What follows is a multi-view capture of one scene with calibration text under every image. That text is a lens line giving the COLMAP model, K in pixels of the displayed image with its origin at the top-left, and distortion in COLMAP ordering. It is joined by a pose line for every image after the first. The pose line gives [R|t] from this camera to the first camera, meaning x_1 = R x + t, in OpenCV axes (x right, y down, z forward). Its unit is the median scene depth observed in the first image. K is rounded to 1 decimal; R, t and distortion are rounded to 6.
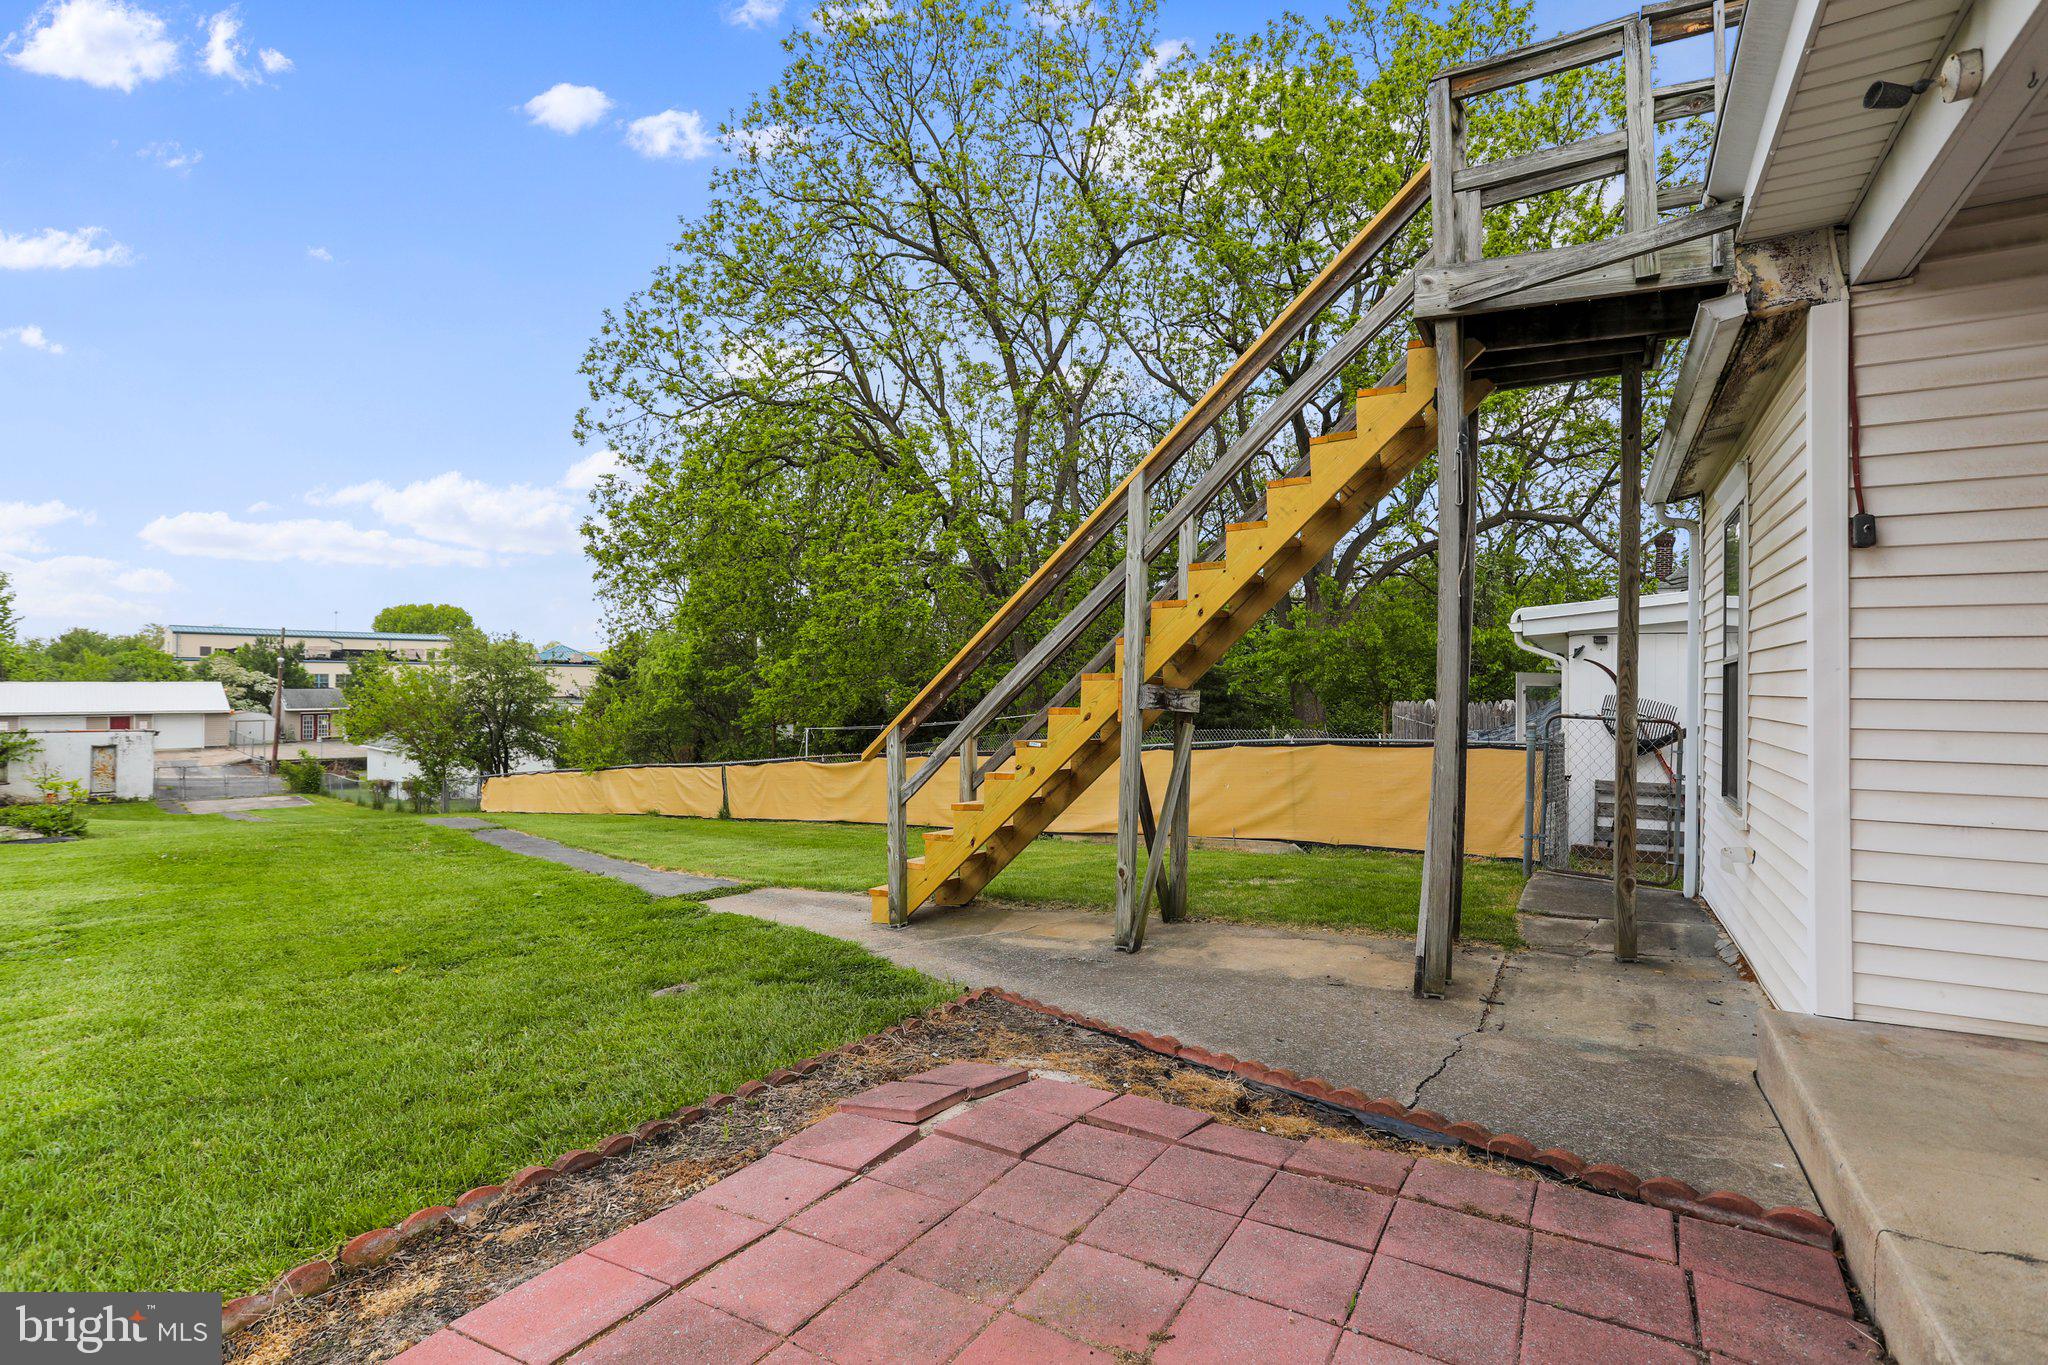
lens RADIAL K [[991.7, 0, 1024.0], [0, 991.7, 682.5], [0, 0, 1]] dist [-0.053992, 0.028728]
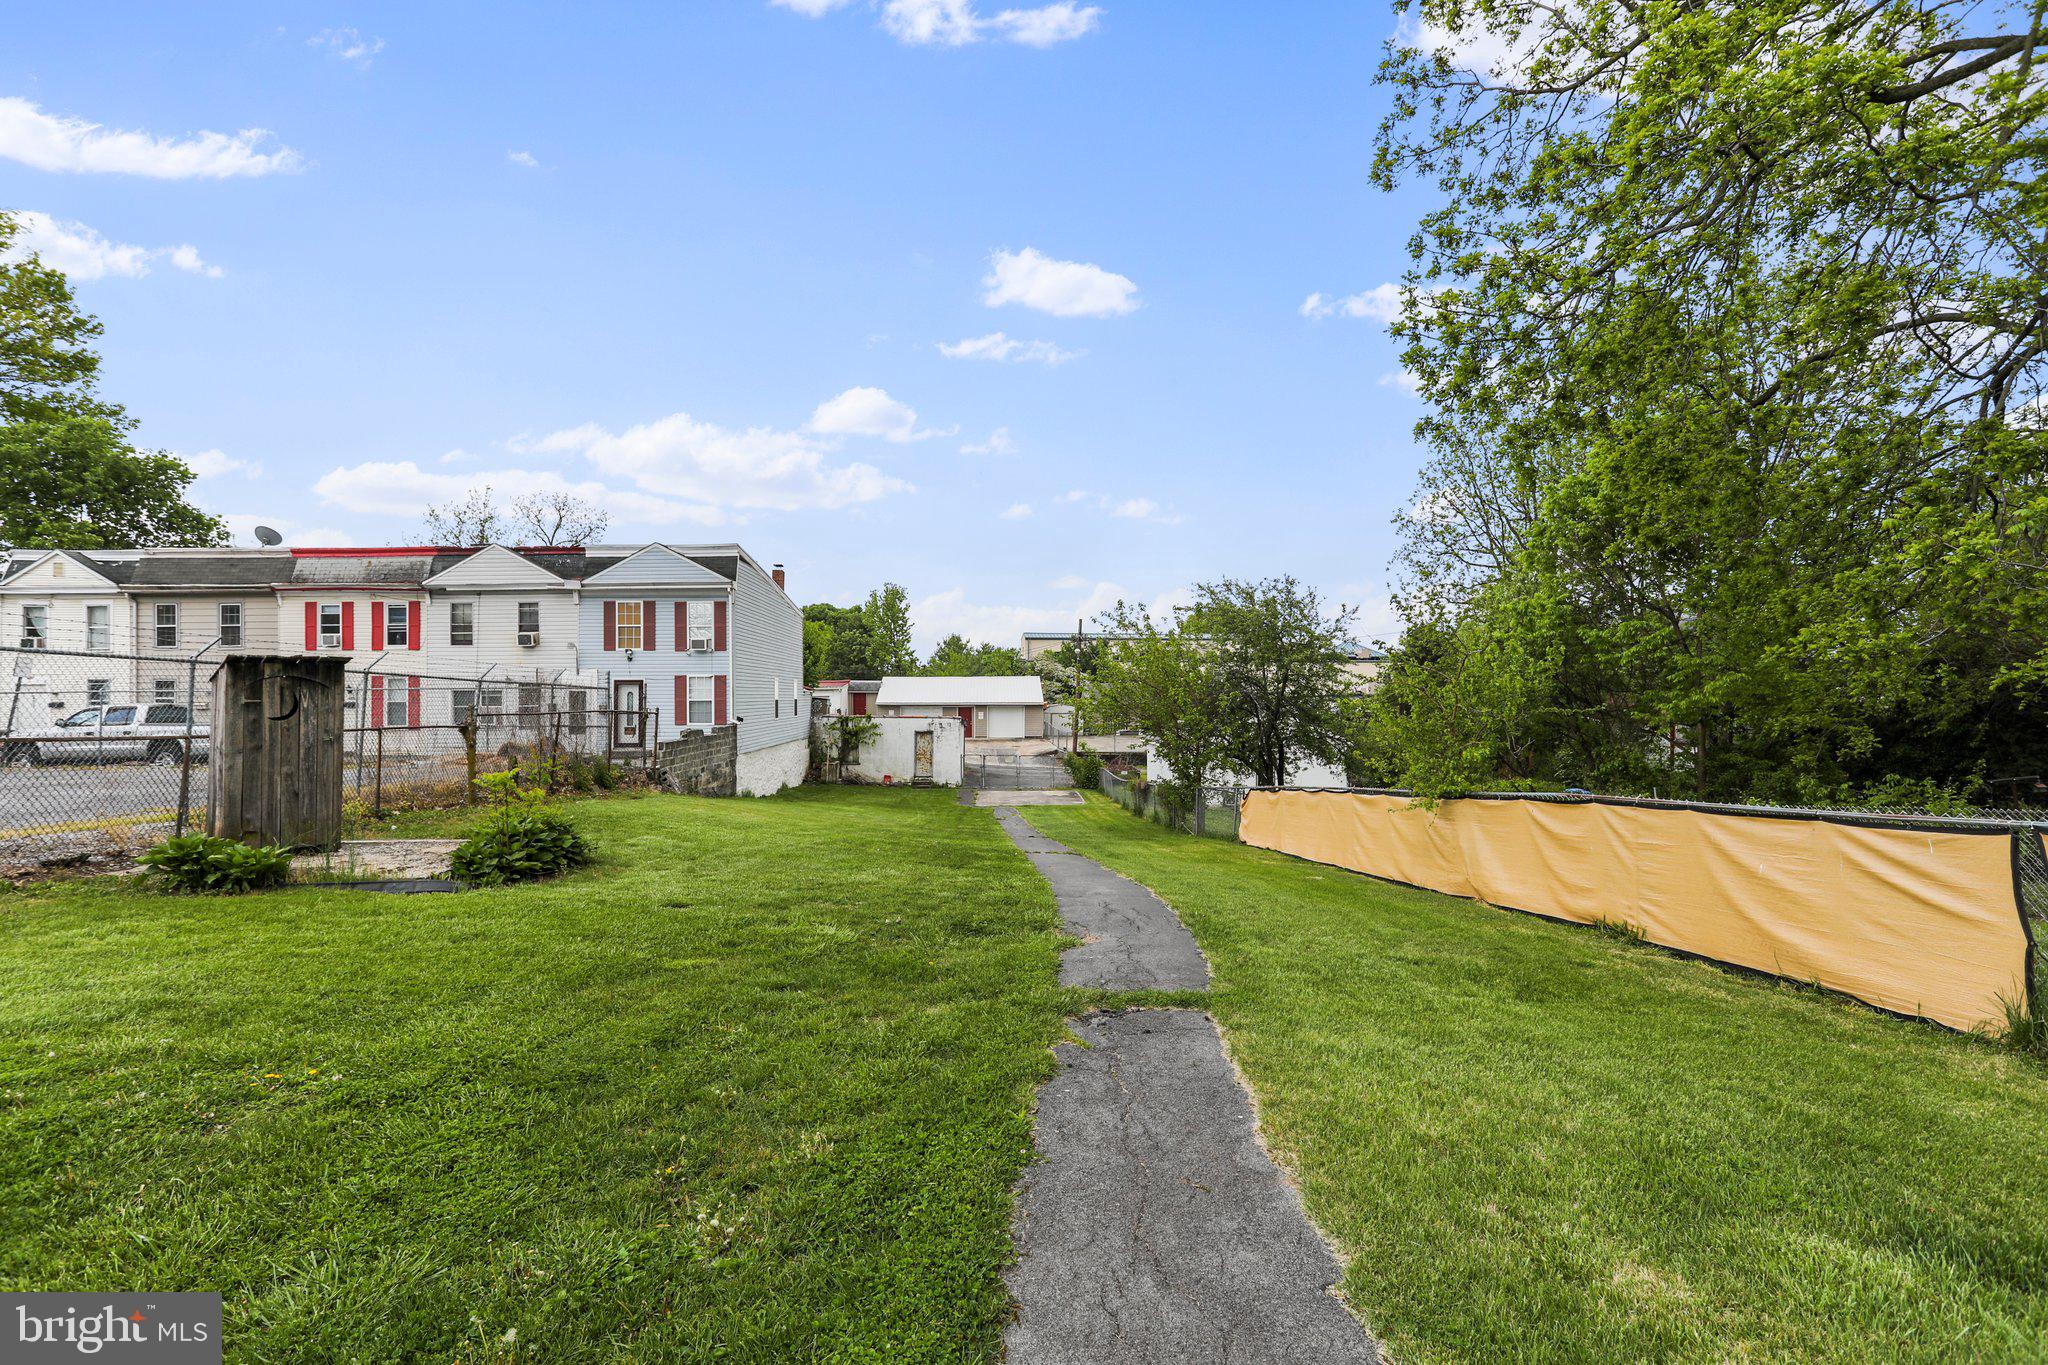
lens RADIAL K [[991.7, 0, 1024.0], [0, 991.7, 682.5], [0, 0, 1]] dist [-0.053992, 0.028728]
pose [[0.727067, -0.010184, -0.686491, -0.149052], [0.006764, 0.999948, -0.007671, 0.021831], [0.686533, 0.000934, 0.727098, 0.304156]]
